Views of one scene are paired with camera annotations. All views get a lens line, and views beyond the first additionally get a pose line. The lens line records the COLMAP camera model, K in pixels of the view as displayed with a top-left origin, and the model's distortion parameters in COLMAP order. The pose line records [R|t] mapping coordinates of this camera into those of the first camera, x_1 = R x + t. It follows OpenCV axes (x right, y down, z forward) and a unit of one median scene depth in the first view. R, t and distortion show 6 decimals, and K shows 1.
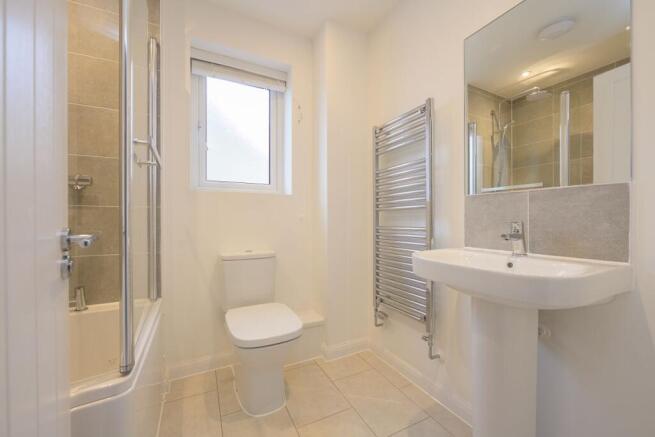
lens RADIAL K [[259.9, 0, 327.5], [0, 259.9, 218.5], [0, 0, 1]] dist [0.007887, 0.000028]
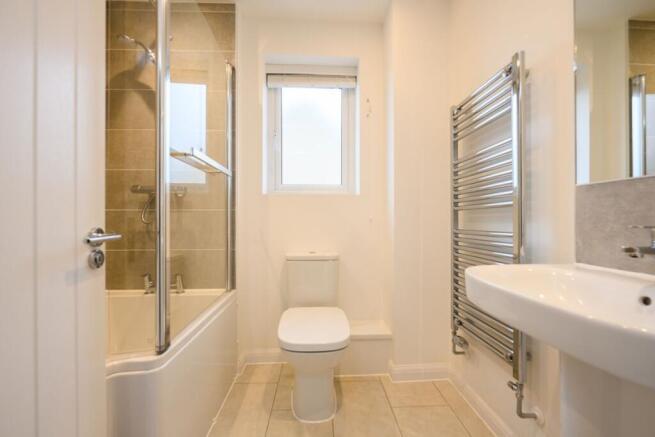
lens RADIAL K [[263.0, 0, 327.5], [0, 263.0, 218.5], [0, 0, 1]] dist [0.002699, 0.000434]
pose [[0.913338, -0.001374, -0.407200, 0.170851], [-0.000323, 0.999992, -0.004099, -0.000940], [0.407203, 0.003876, 0.913330, 0.100644]]
